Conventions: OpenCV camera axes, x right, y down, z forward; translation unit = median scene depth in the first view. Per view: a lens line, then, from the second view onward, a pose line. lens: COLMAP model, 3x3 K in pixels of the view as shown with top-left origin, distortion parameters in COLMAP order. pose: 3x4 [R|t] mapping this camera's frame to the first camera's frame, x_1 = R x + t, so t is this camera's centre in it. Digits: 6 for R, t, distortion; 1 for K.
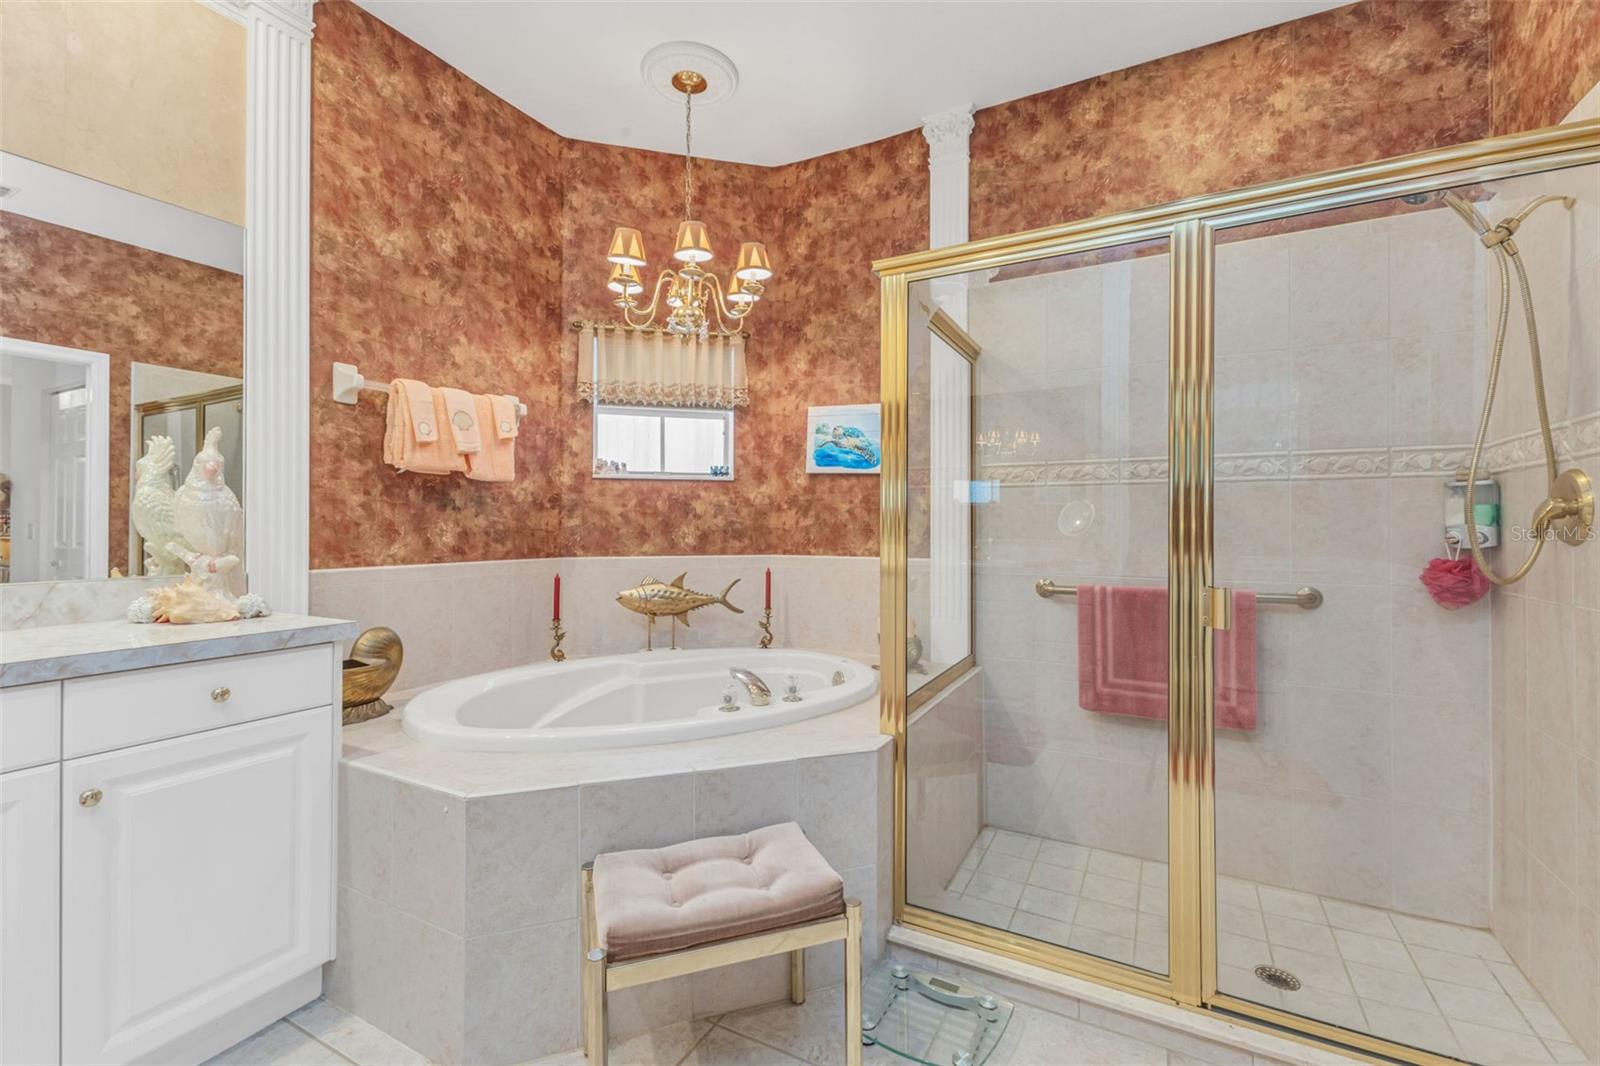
lens RADIAL K [[698.5, 0, 796.6], [0, 698.5, 530.0], [0, 0, 1]] dist [0.009299, -0.000358]
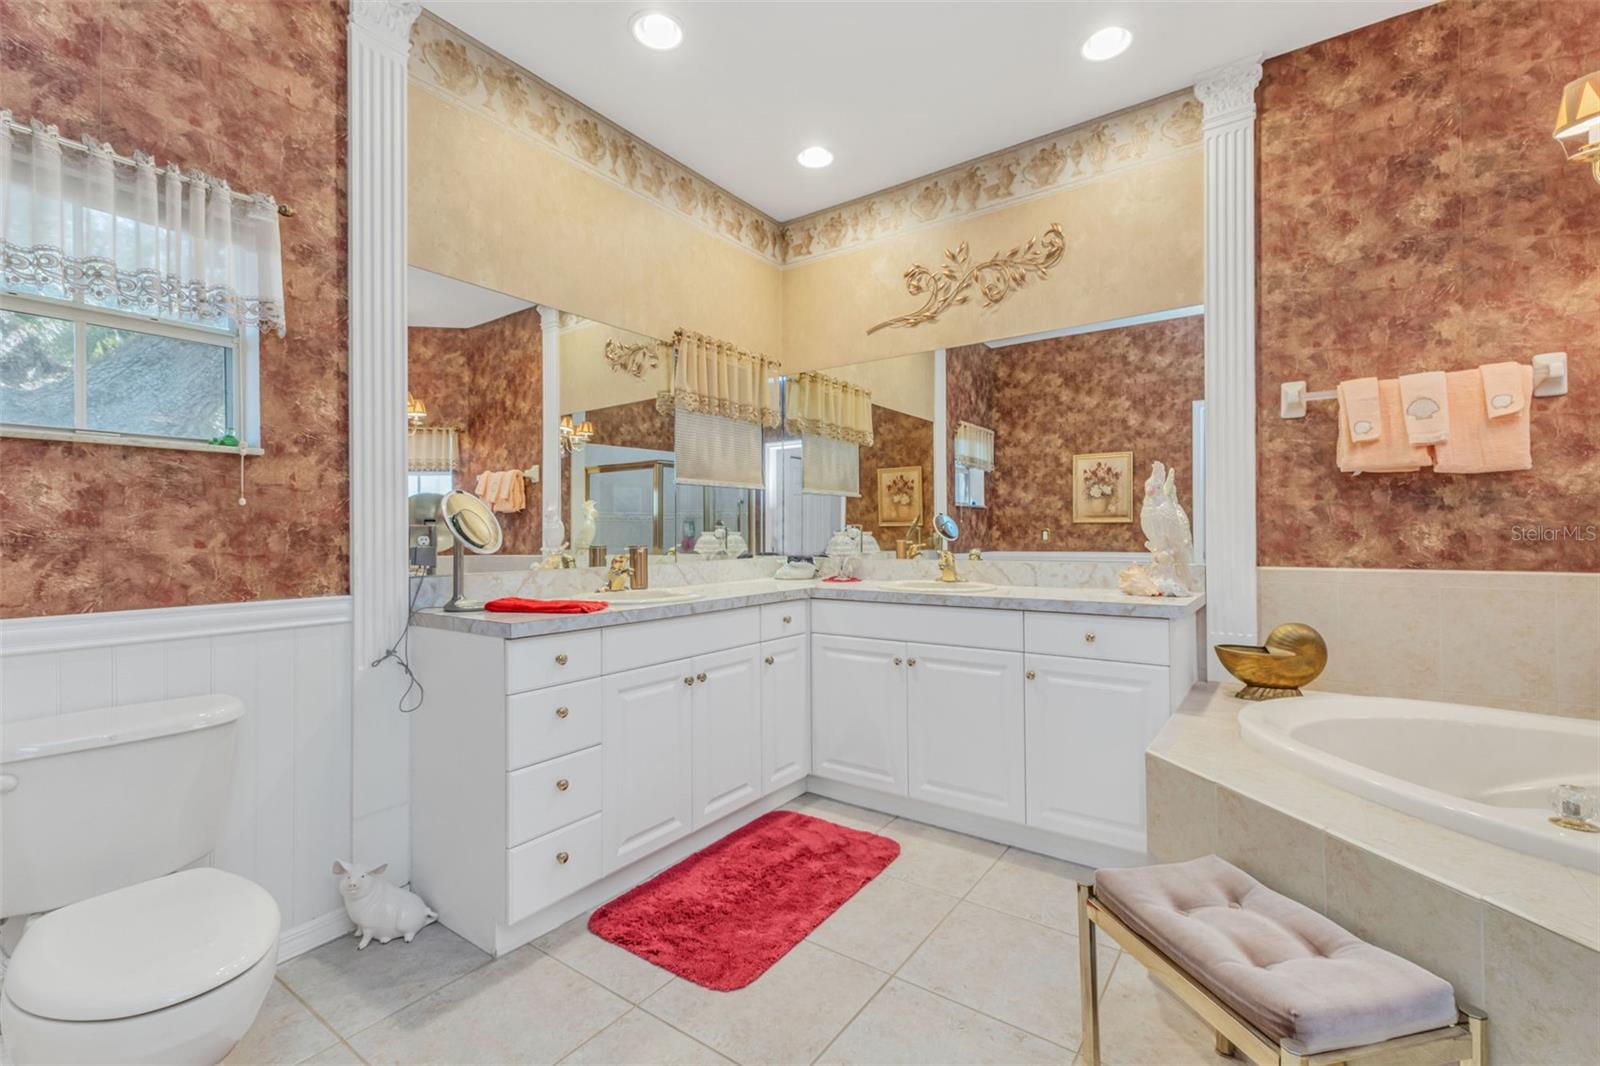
lens RADIAL K [[698.5, 0, 796.6], [0, 698.5, 530.0], [0, 0, 1]] dist [0.009299, -0.000358]
pose [[-0.119108, -0.000609, -0.992881, 0.522313], [0.005412, 0.999985, -0.001262, -0.006931], [0.992867, -0.005524, -0.119103, 0.340255]]
